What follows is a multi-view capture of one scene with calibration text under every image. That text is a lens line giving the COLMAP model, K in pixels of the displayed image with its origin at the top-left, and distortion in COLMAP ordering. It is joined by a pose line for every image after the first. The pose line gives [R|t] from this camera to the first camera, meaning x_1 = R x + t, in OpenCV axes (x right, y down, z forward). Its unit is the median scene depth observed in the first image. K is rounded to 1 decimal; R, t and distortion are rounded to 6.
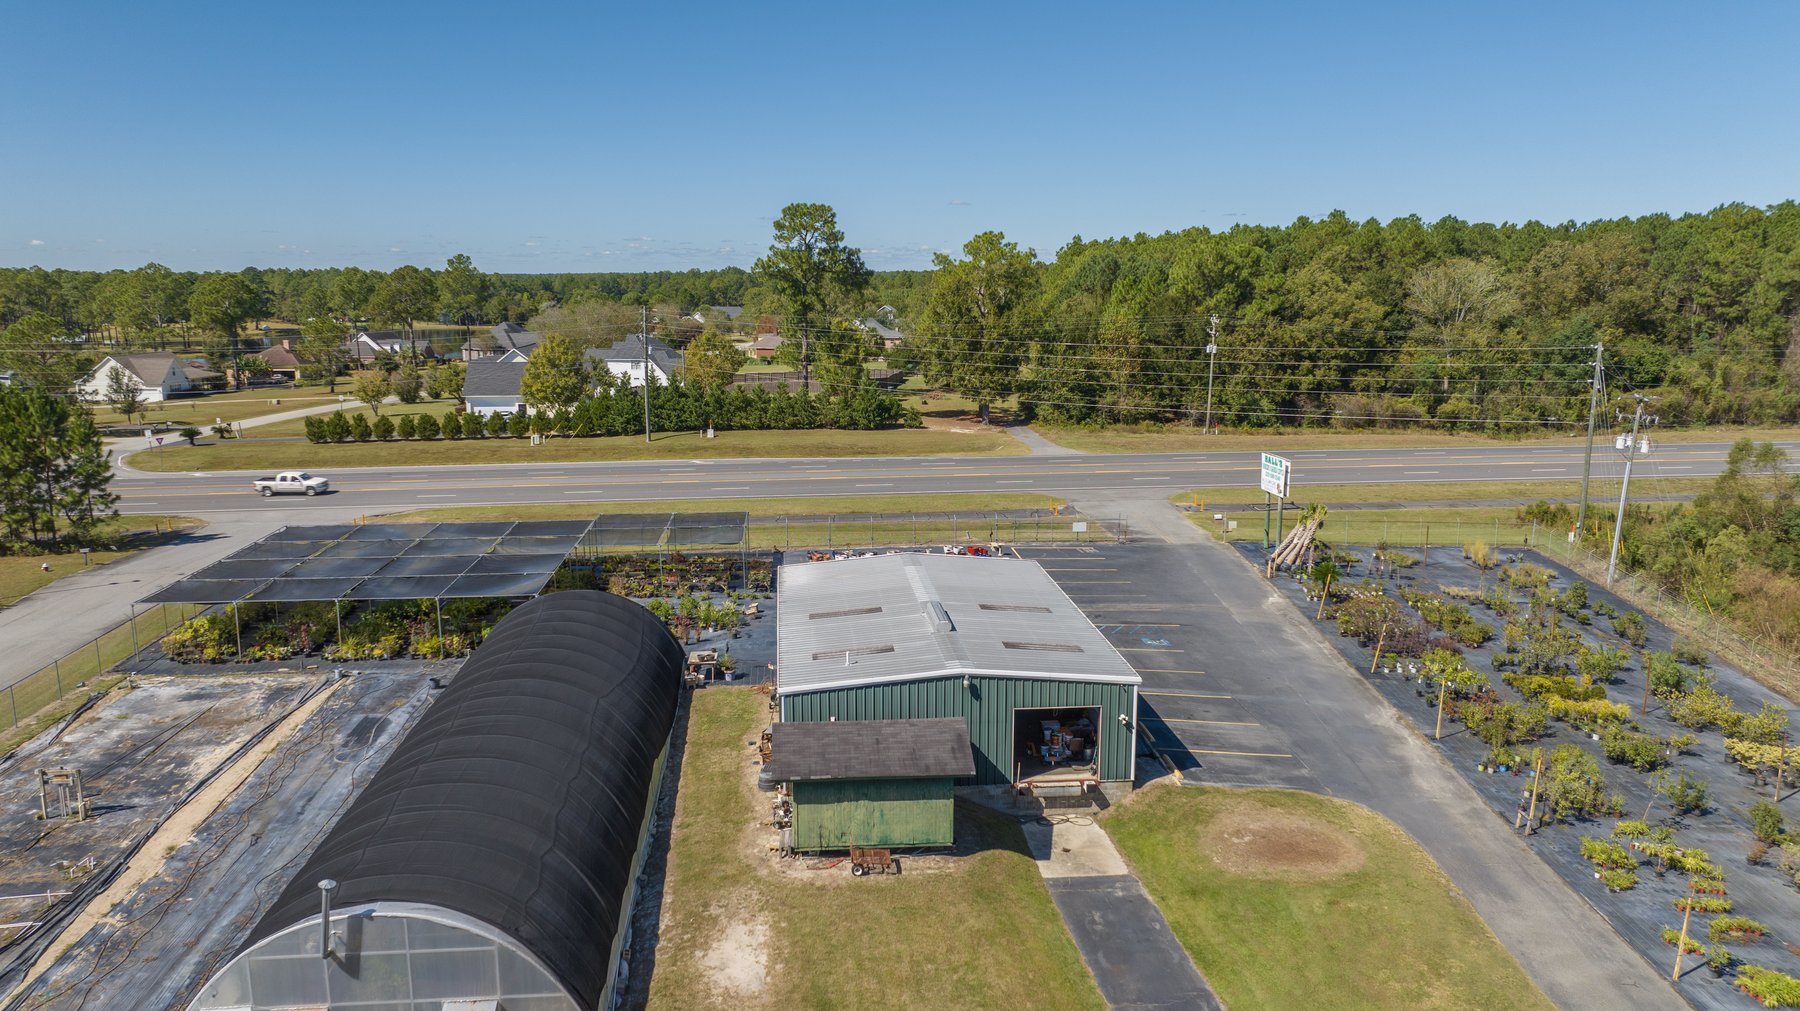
lens RADIAL K [[1274.9, 0, 898.4], [0, 1274.9, 505.0], [0, 0, 1]] dist [-0.024891, 0.018712]
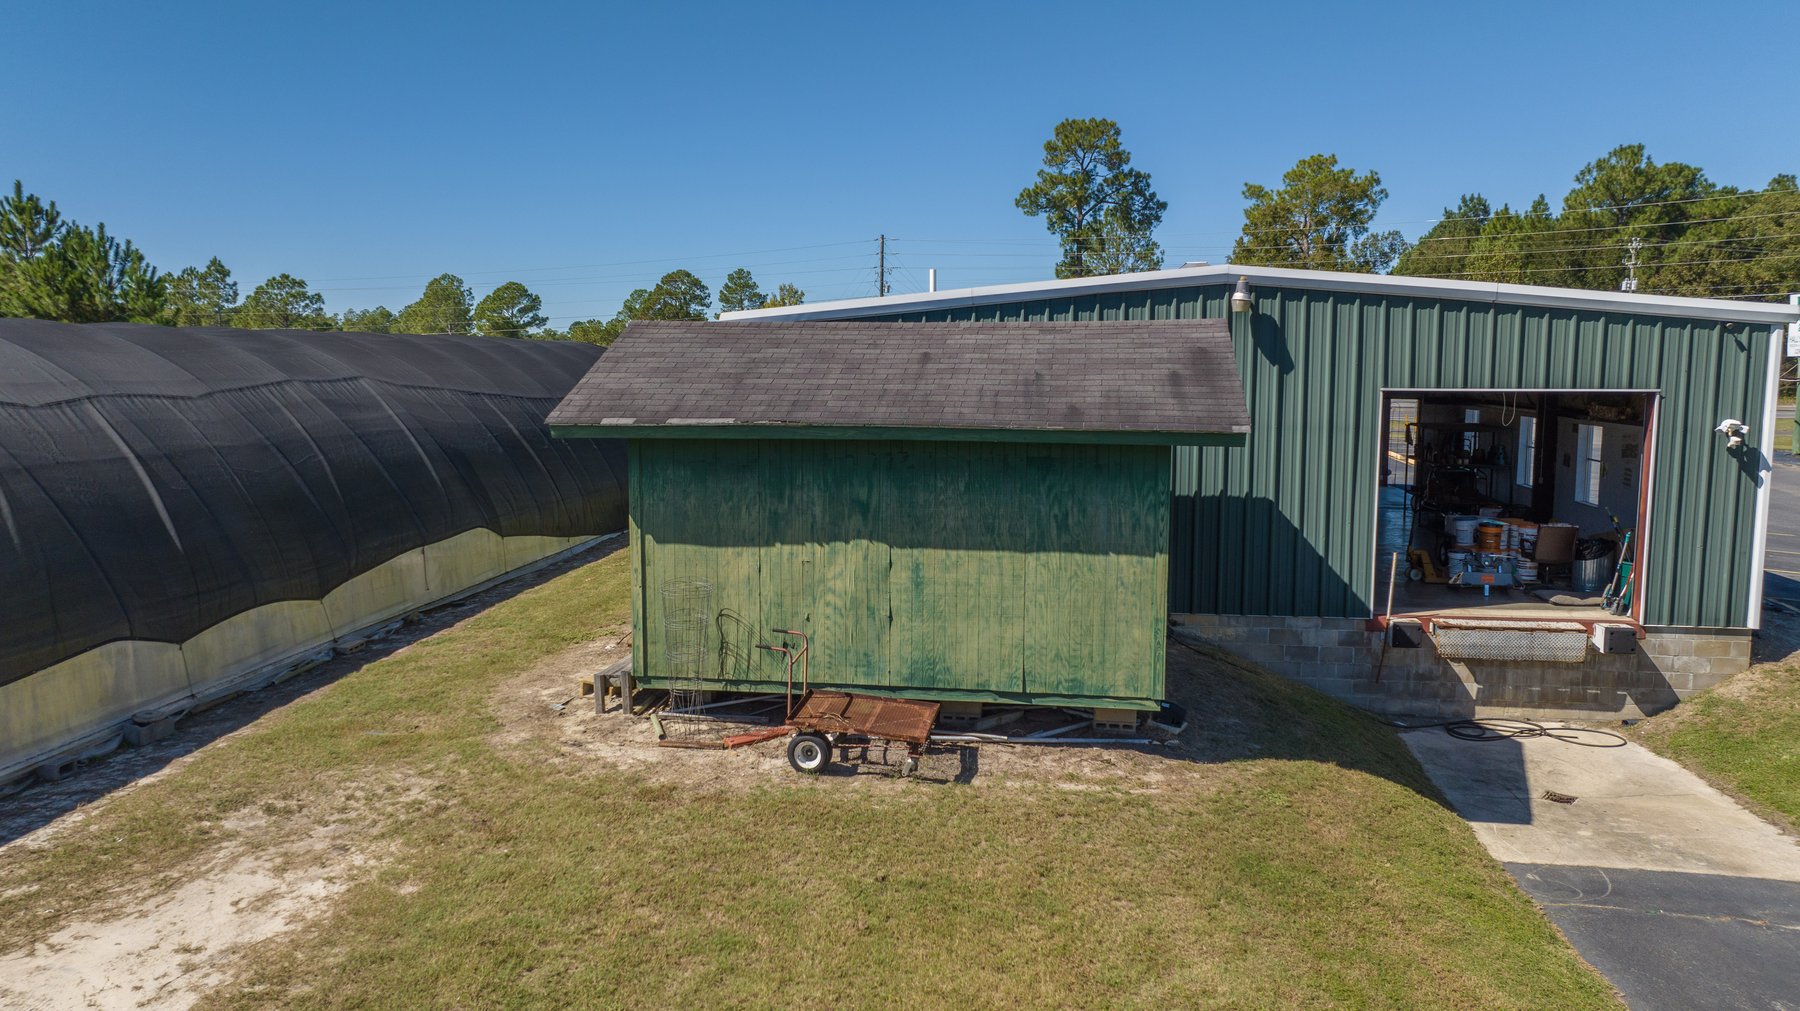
lens RADIAL K [[1274.9, 0, 895.4], [0, 1274.9, 506.8], [0, 0, 1]] dist [-0.024891, 0.018712]
pose [[0.969926, 0.027501, -0.241840, 0.014761], [-0.043167, 0.997281, -0.059719, 0.068414], [0.239541, 0.068363, 0.968477, 0.200097]]
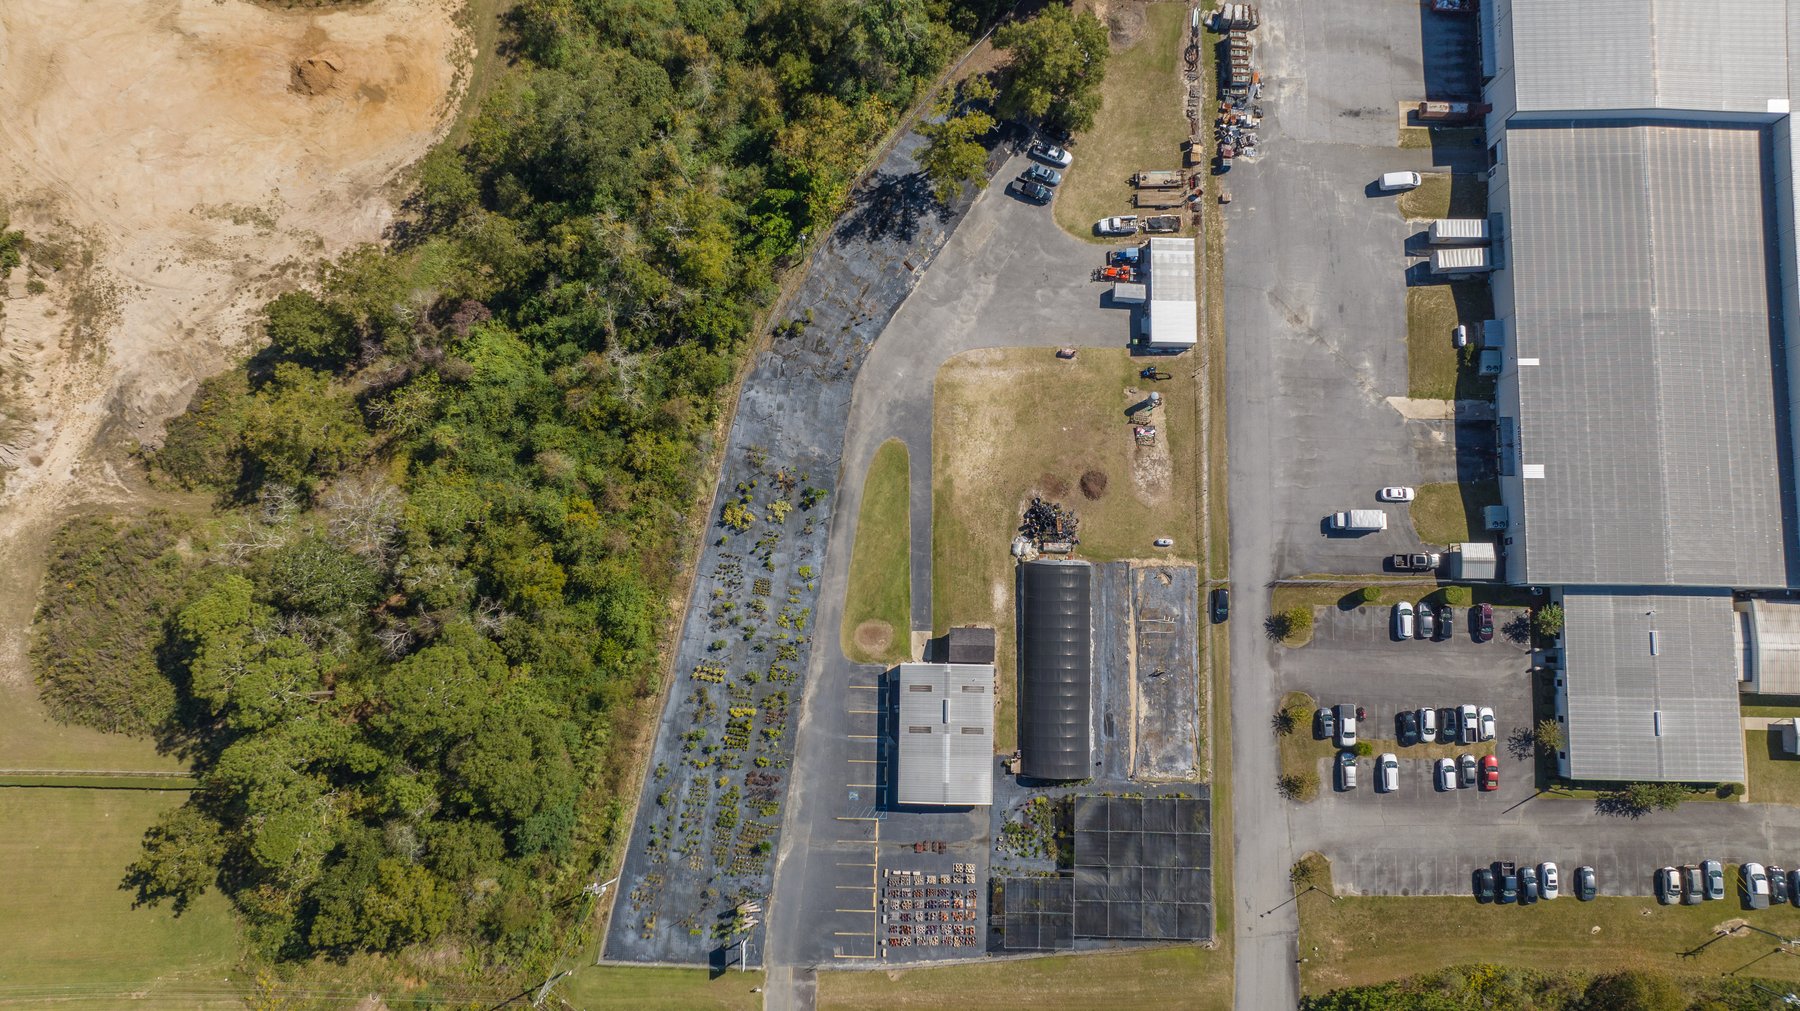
lens RADIAL K [[1274.9, 0, 897.8], [0, 1274.9, 508.4], [0, 0, 1]] dist [-0.024891, 0.018712]
pose [[-0.994289, -0.106269, 0.009791, 0.066899], [0.016687, -0.064194, 0.997798, -1.175824], [-0.105407, 0.992263, 0.065601, 0.086877]]
